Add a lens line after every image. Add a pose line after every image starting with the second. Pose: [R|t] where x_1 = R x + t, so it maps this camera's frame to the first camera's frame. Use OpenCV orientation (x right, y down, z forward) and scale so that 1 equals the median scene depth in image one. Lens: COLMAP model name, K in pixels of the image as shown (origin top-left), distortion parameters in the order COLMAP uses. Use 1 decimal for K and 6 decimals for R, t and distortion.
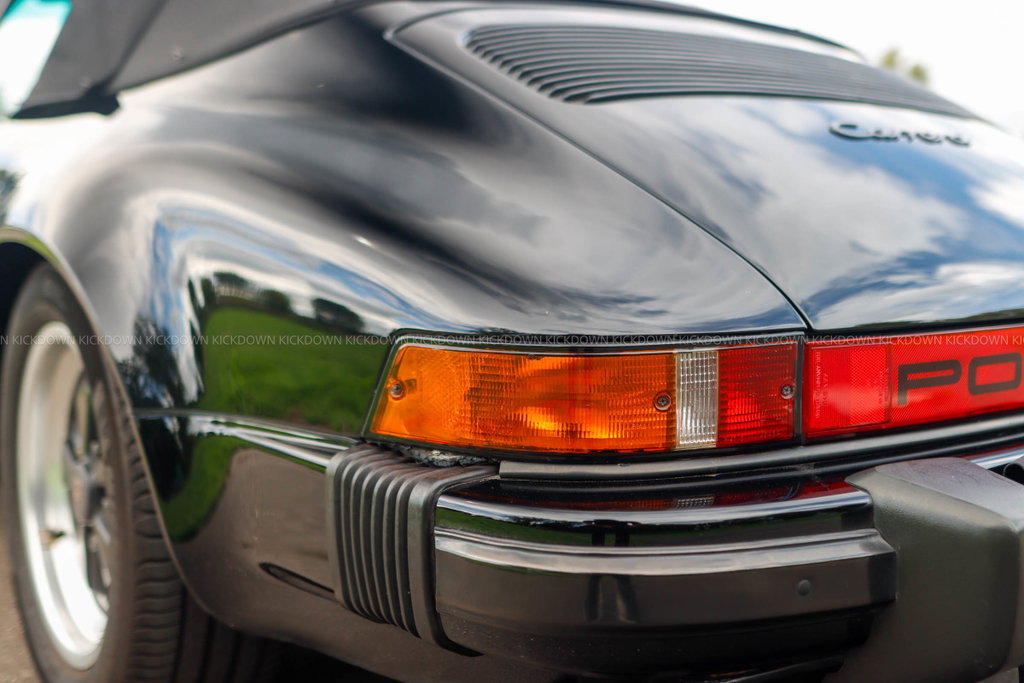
lens RADIAL K [[1178.3, 0, 510.2], [0, 1178.3, 339.8], [0, 0, 1]] dist [-0.029604, 0.000000]
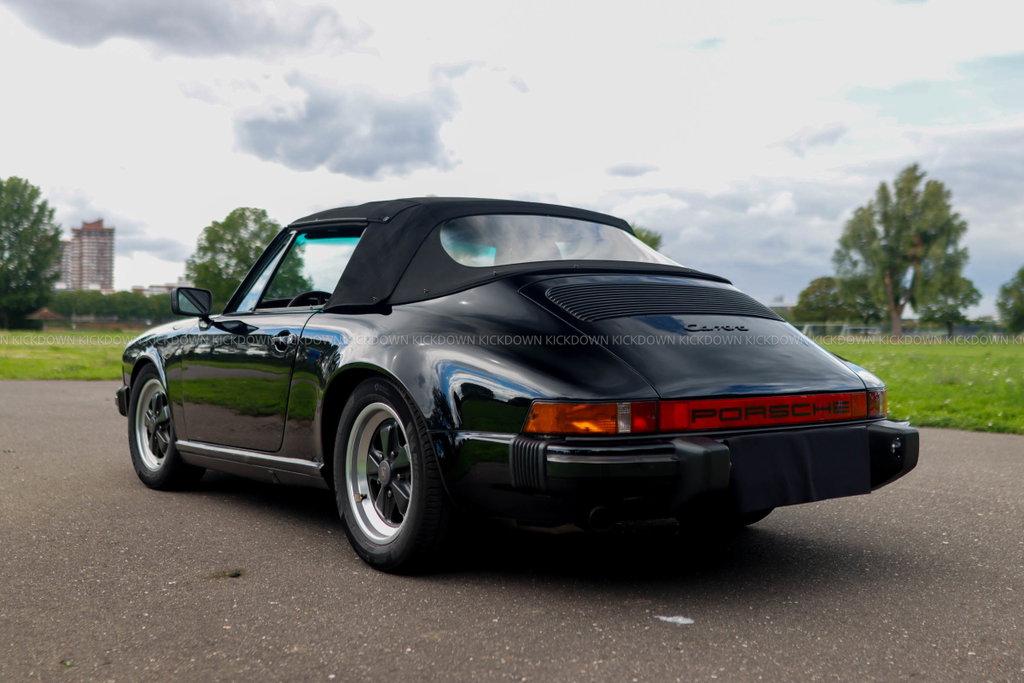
lens RADIAL K [[1178.3, 0, 512.8], [0, 1178.3, 340.6], [0, 0, 1]] dist [-0.029604, 0.000000]
pose [[0.999914, -0.002526, -0.012861, -0.109349], [0.001228, 0.994991, -0.099955, 0.158580], [0.013049, 0.099930, 0.994909, -2.253068]]
